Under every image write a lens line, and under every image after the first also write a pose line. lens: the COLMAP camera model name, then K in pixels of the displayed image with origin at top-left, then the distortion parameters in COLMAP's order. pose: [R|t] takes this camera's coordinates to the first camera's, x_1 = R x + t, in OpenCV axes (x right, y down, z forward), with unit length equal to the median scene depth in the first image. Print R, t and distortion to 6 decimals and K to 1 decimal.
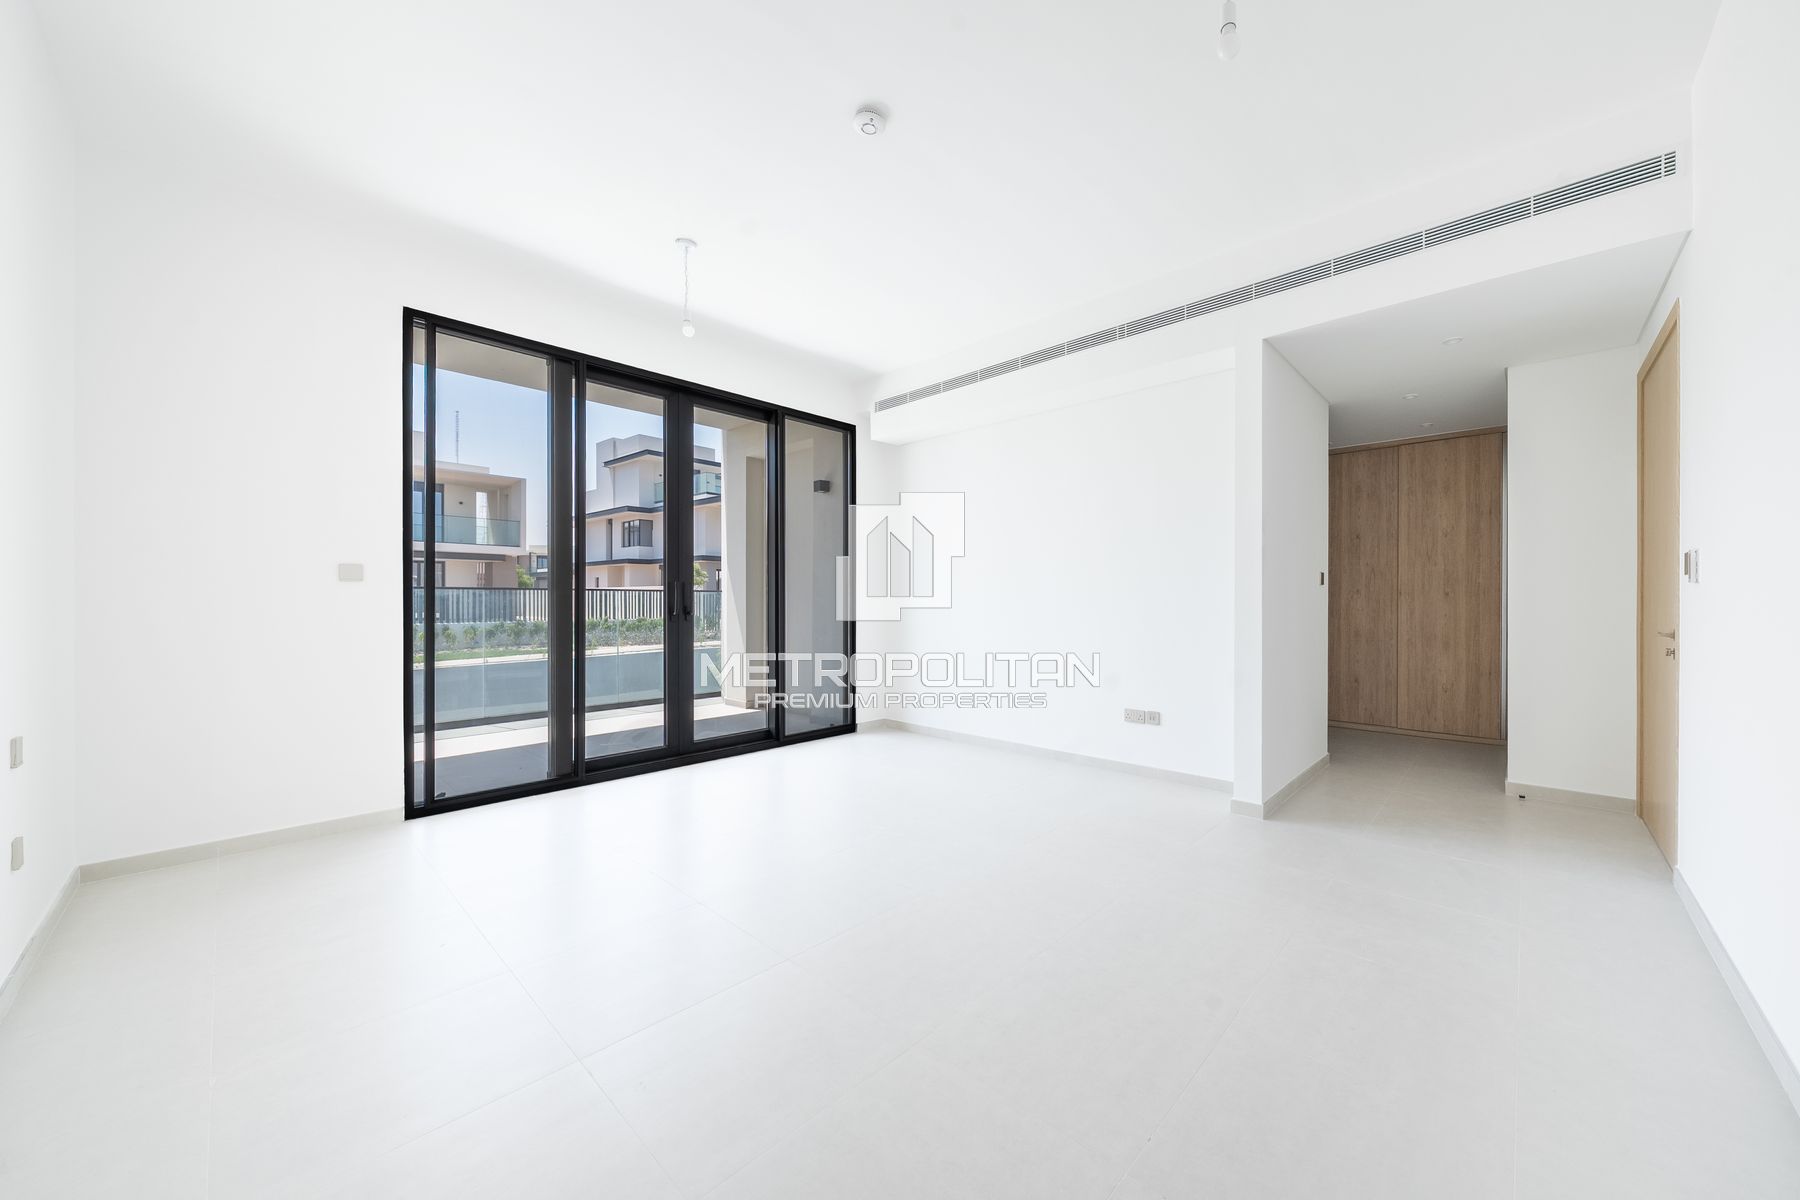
lens RADIAL K [[642.2, 0, 984.8], [0, 642.2, 603.6], [0, 0, 1]] dist [-0.000329, 0.000019]
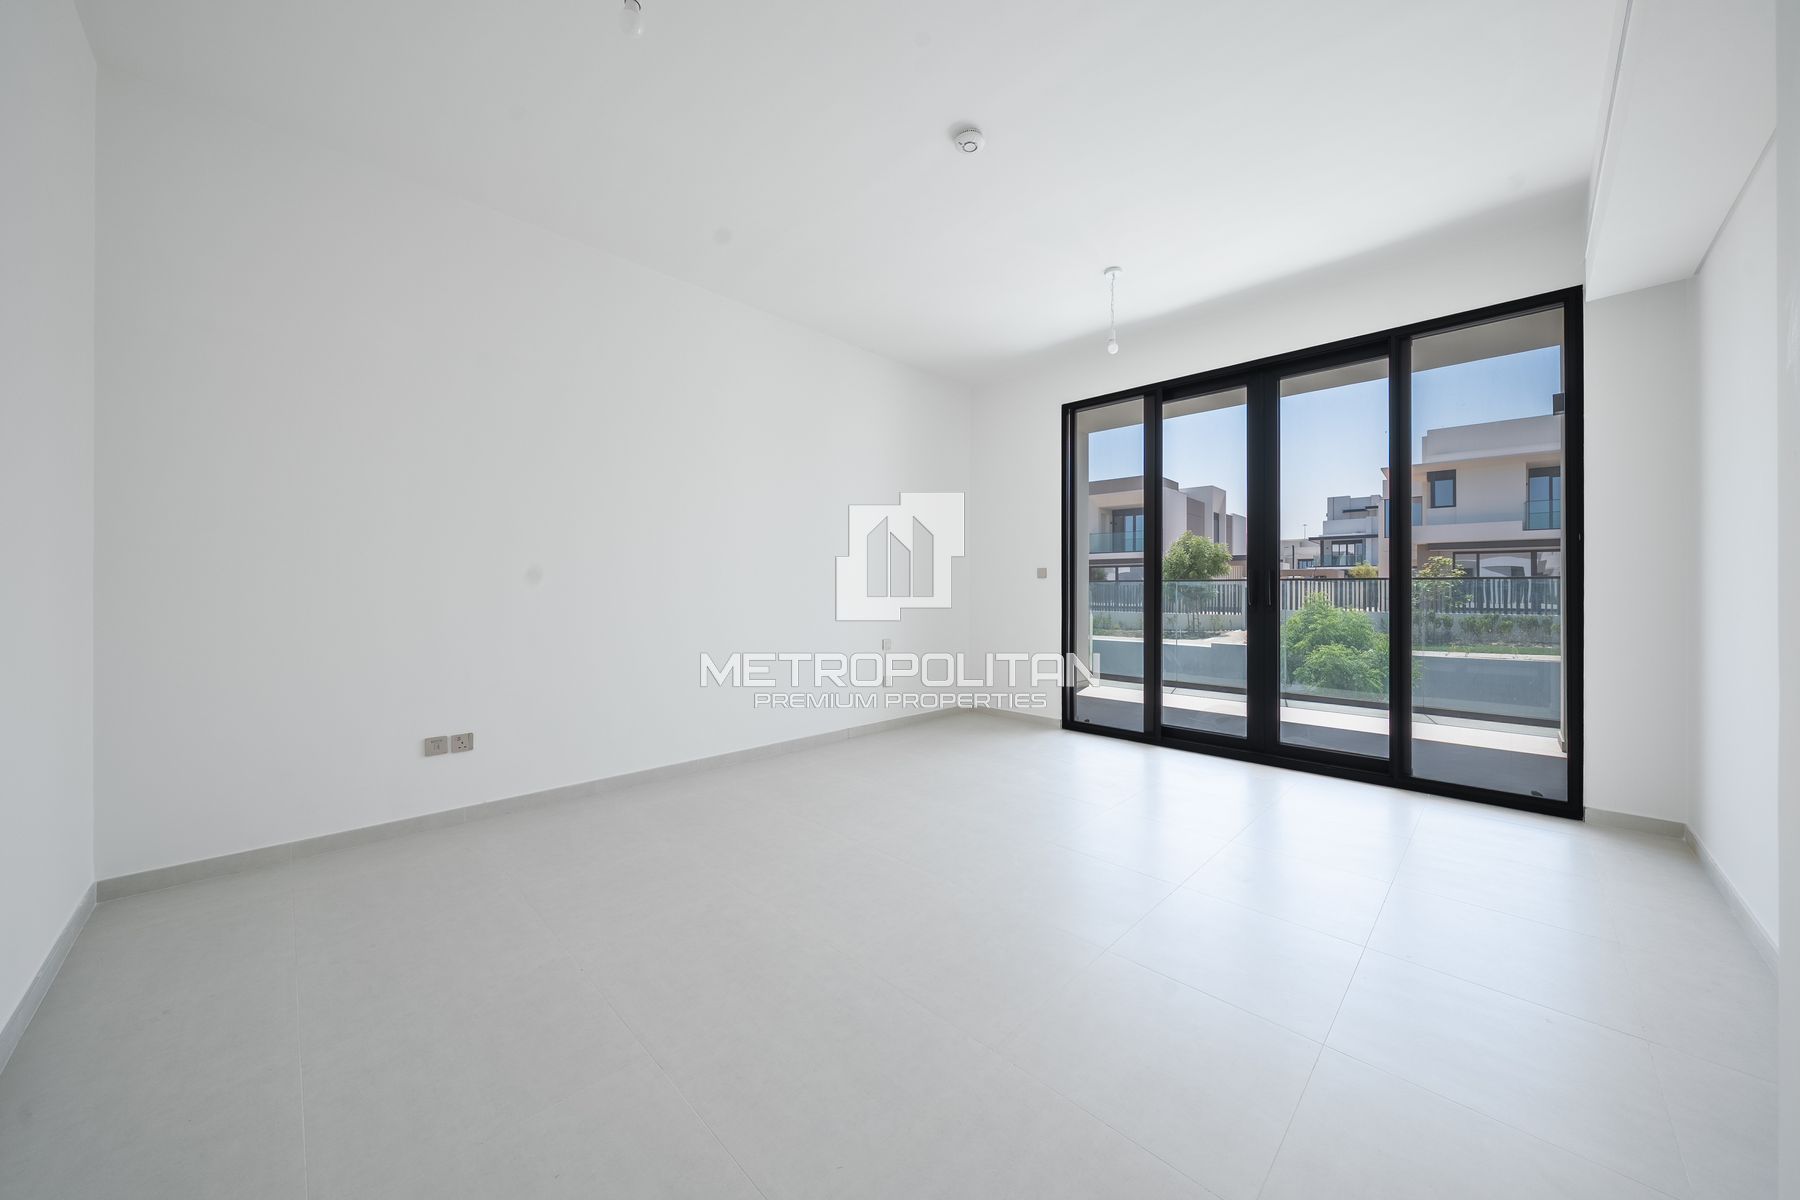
lens RADIAL K [[611.1, 0, 900.0], [0, 611.1, 600.0], [0, 0, 1]] dist [-0.026496, 0.000014]
pose [[-0.097128, 0.017186, -0.995123, 0.396508], [-0.006601, 0.999818, 0.017912, -0.003059], [0.995250, 0.008308, -0.096997, 0.466127]]
